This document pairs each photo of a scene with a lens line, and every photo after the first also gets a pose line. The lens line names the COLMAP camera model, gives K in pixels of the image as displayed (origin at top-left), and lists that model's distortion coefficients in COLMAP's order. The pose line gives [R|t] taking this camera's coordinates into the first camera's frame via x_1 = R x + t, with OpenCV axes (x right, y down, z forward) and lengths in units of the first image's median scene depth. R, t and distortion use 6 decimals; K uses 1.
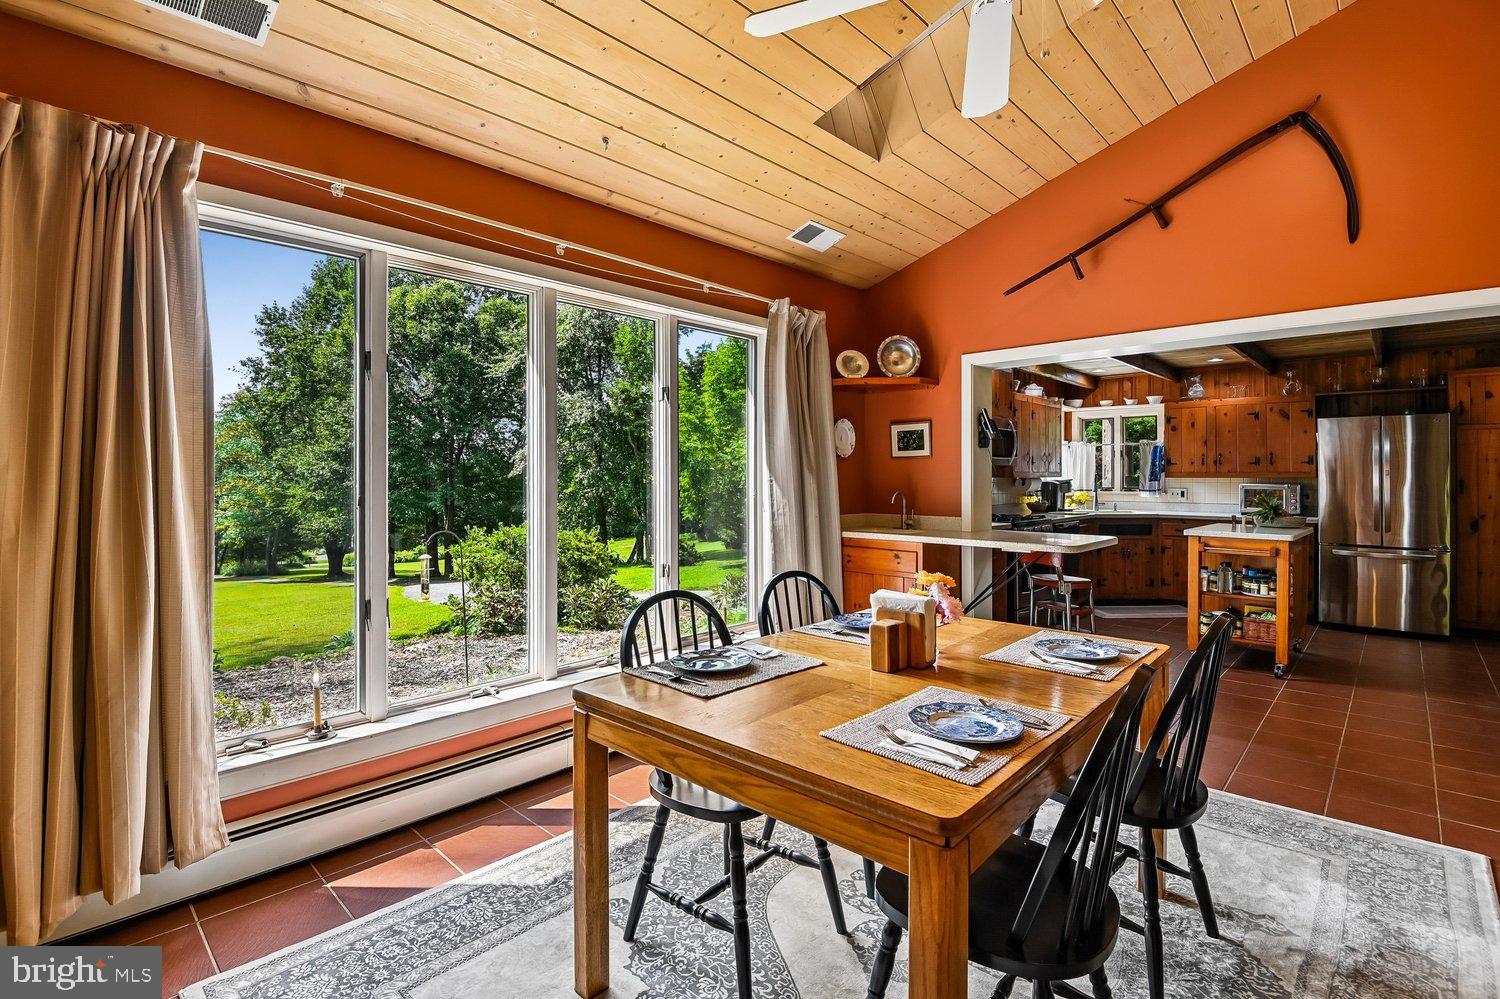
lens RADIAL K [[703.5, 0, 752.4], [0, 703.5, 468.8], [0, 0, 1]] dist [-0.026106, -0.000899]
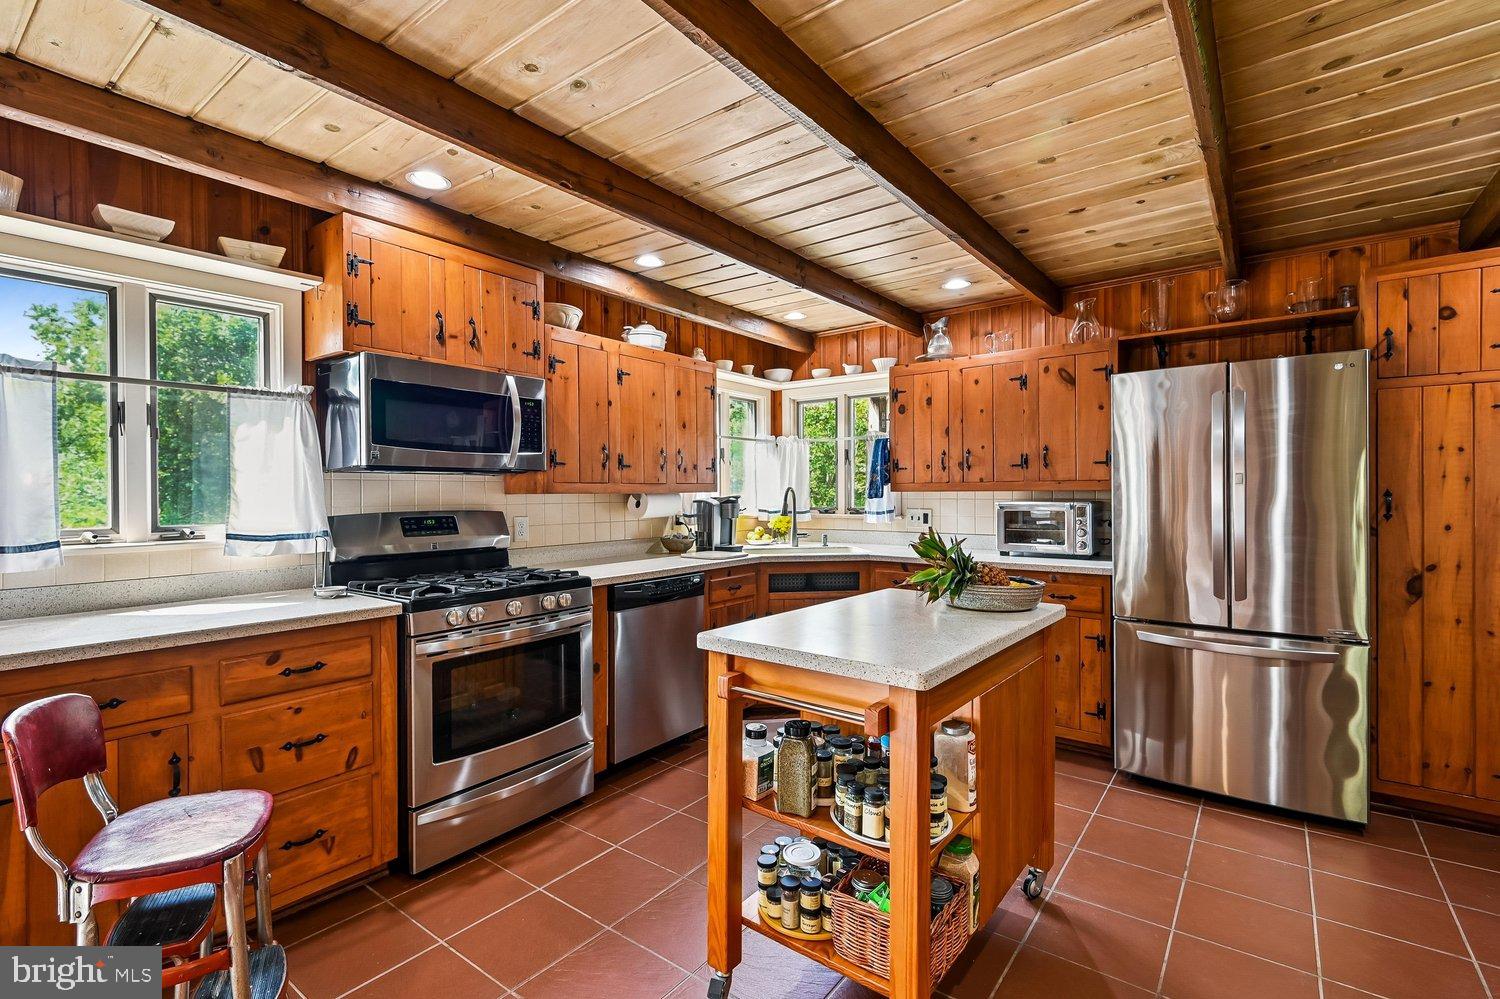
lens RADIAL K [[691.3, 0, 747.2], [0, 691.3, 489.6], [0, 0, 1]] dist [0.031627, -0.016582]
pose [[0.994394, -0.007120, 0.105498, 0.461976], [0.006503, 0.999960, 0.006192, 0.007285], [-0.105538, -0.005471, 0.994400, 0.479175]]
